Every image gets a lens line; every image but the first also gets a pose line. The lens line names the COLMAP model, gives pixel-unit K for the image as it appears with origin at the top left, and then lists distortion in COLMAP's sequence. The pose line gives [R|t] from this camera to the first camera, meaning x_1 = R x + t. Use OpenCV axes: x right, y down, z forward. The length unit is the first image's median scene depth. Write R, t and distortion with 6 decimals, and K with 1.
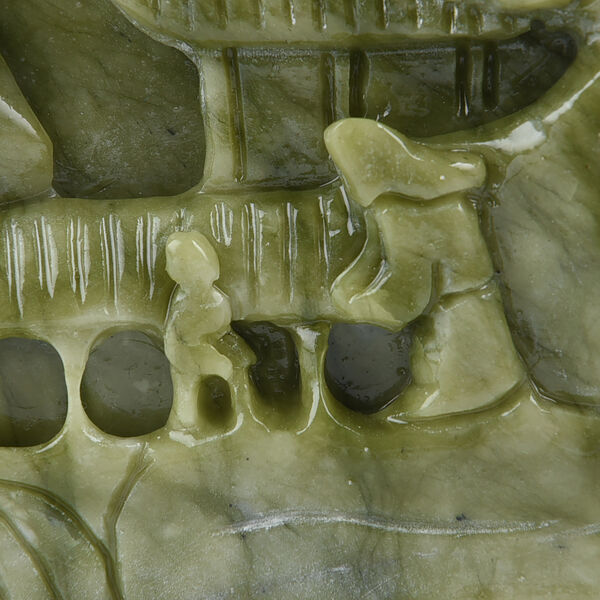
lens RADIAL K [[2253.6, 0, 300.0], [0, 2253.6, 300.0], [0, 0, 1]] dist [0.060294, 0.145643]
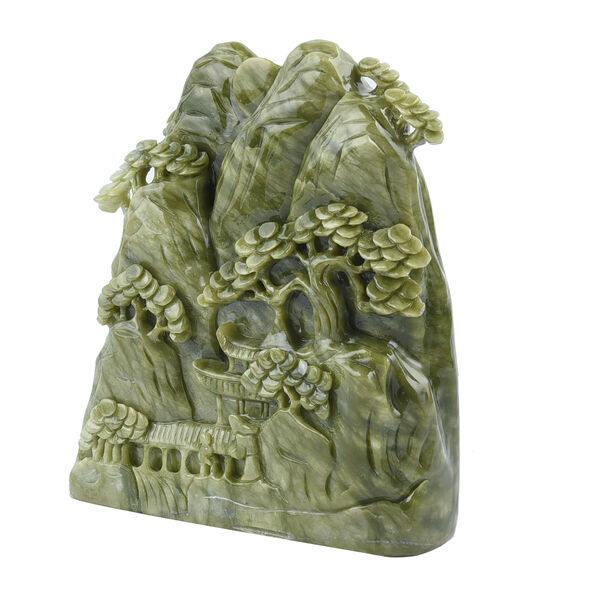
lens RADIAL K [[2253.6, 0, 300.0], [0, 2253.6, 300.0], [0, 0, 1]] dist [0.060294, 0.145643]
pose [[0.845114, 0.130226, -0.518482, 2.501759], [-0.151136, 0.988511, 0.001933, -0.340287], [0.512777, 0.076728, 0.855086, -2.921878]]
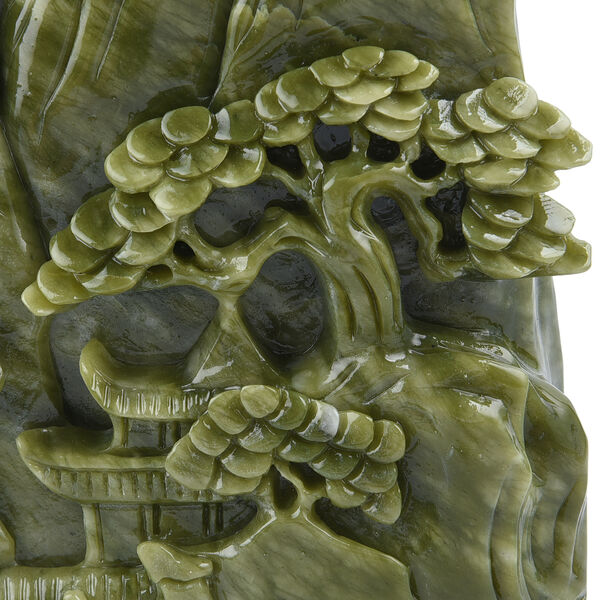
lens RADIAL K [[2009.0, 0, 300.0], [0, 2009.0, 300.0], [0, 0, 1]] dist [-0.007228, -1.403179]
pose [[0.998920, 0.014585, -0.044118, 0.239998], [-0.013320, 0.999495, 0.028838, -0.358092], [0.044516, -0.028220, 0.998610, -0.862344]]
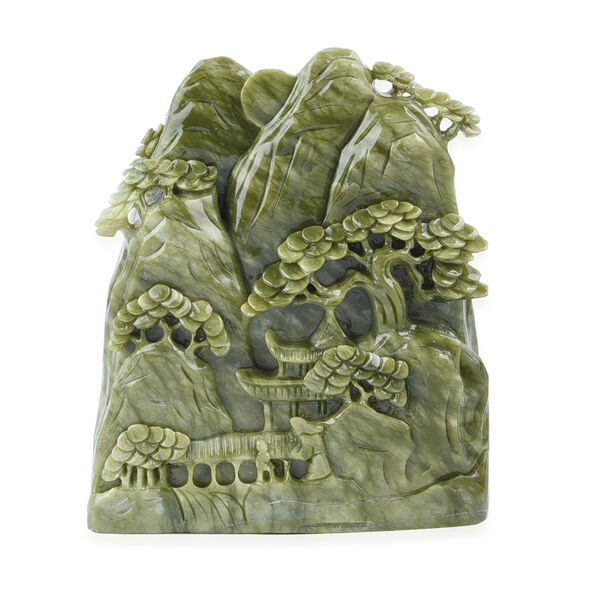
lens RADIAL K [[2253.6, 0, 300.0], [0, 2253.6, 300.0], [0, 0, 1]] dist [0.060294, 0.145643]
pose [[0.999890, 0.010692, -0.010277, 0.077654], [-0.011346, 0.997764, -0.065862, -0.012836], [0.009550, 0.065971, 0.997776, -3.750605]]
